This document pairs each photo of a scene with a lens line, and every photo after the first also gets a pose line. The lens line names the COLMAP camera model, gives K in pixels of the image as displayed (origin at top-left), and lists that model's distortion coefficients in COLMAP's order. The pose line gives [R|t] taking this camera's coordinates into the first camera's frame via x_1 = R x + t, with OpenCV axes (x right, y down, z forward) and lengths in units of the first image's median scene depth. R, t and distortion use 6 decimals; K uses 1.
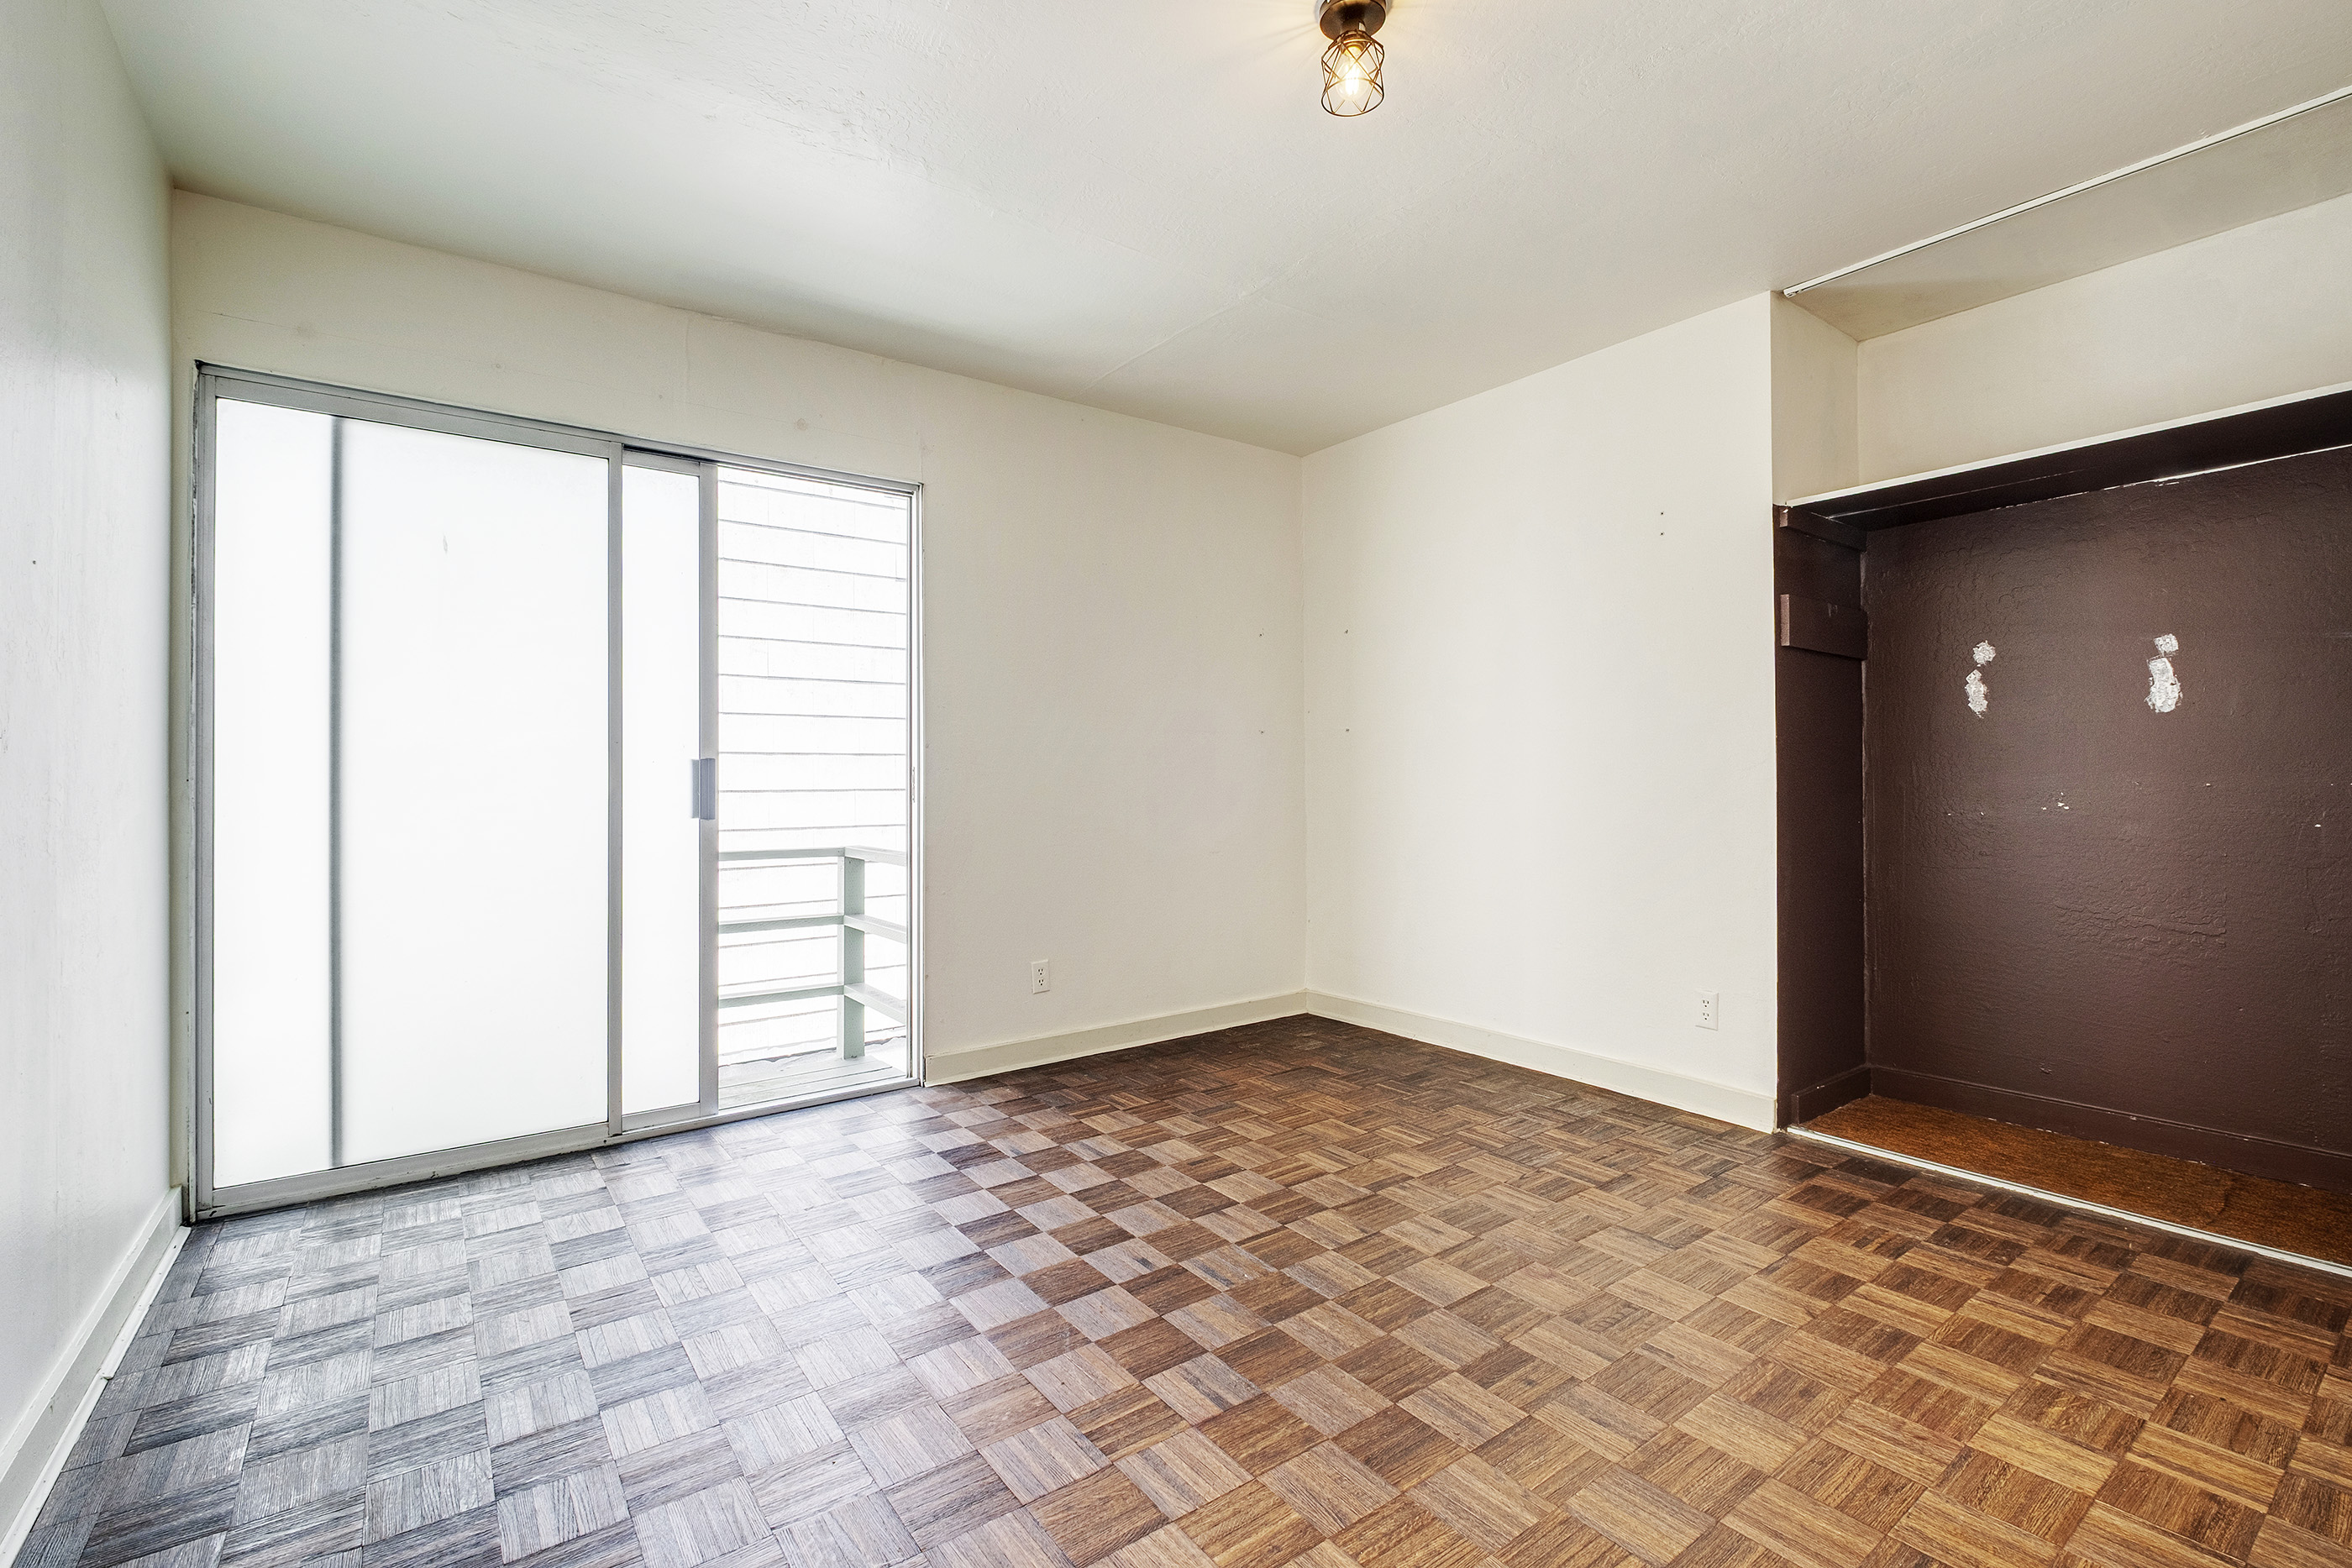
lens RADIAL K [[1028.5, 0, 1184.3], [0, 1028.5, 774.7], [0, 0, 1]] dist [0.000866, -0.001043]
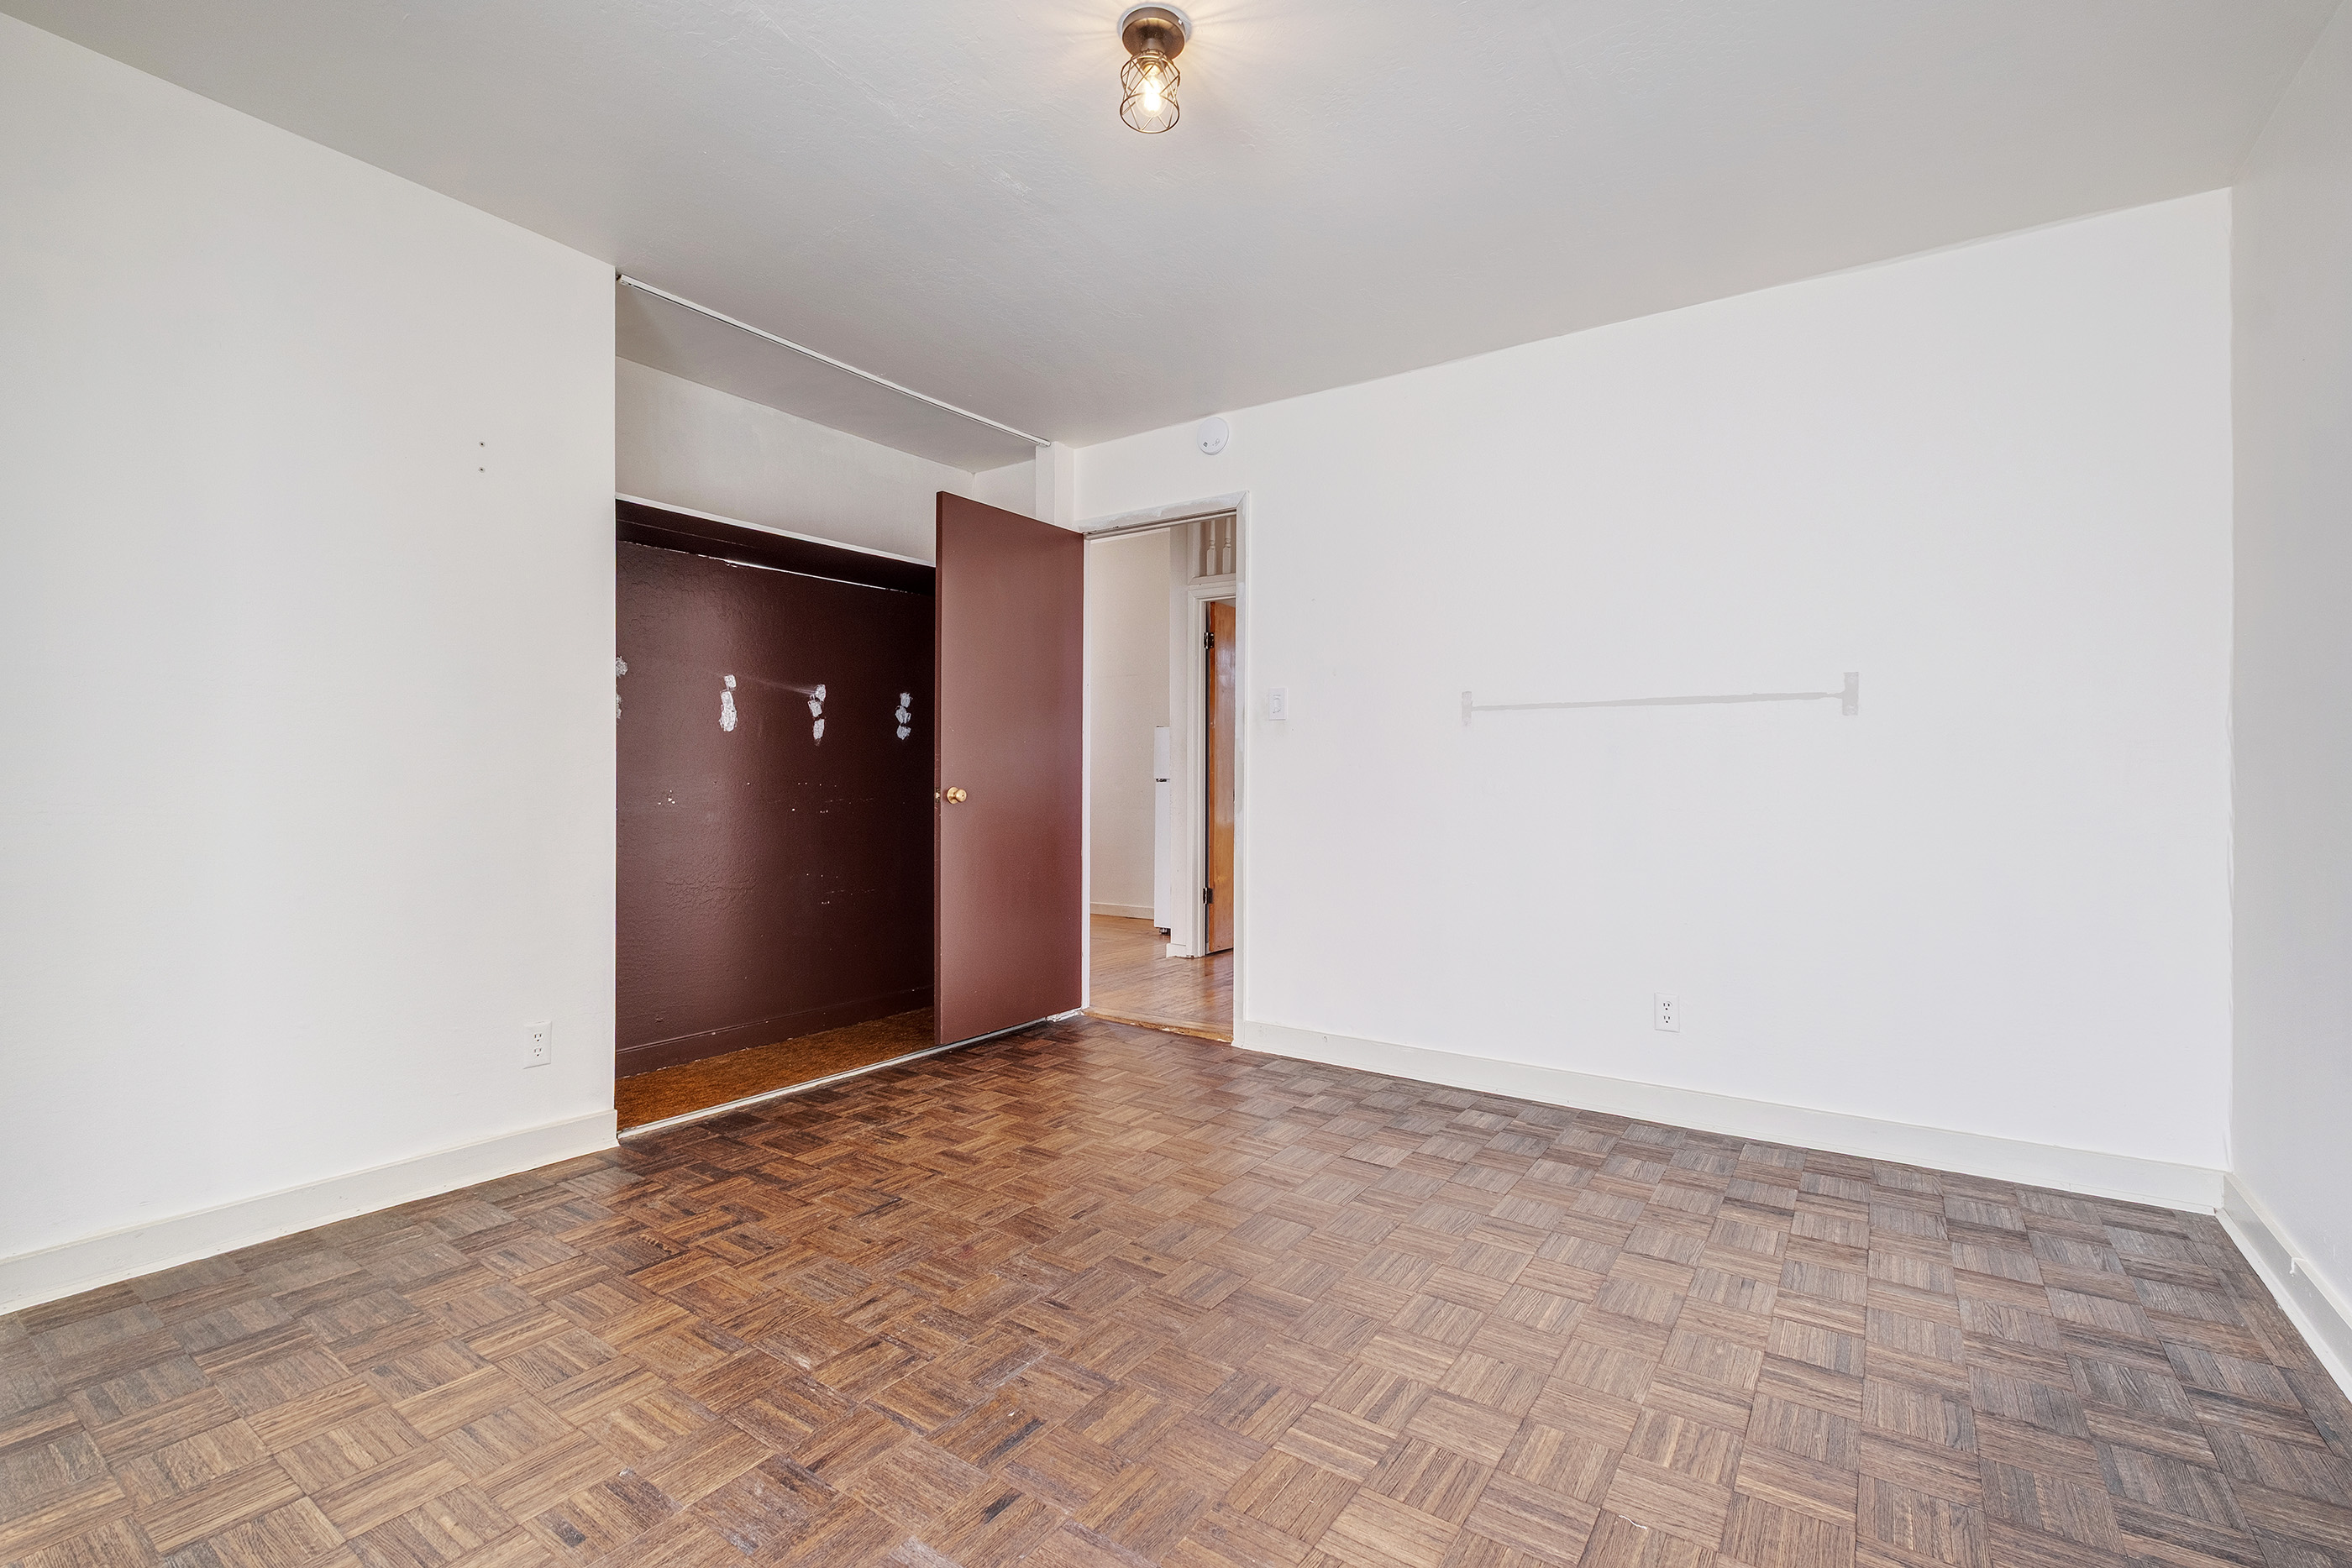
lens RADIAL K [[1028.5, 0, 1184.3], [0, 1028.5, 774.7], [0, 0, 1]] dist [0.000866, -0.001043]
pose [[-0.317448, 0.010505, 0.948218, -0.586678], [-0.005404, 0.999902, -0.012887, 0.013198], [-0.948260, -0.009215, -0.317360, 0.921415]]
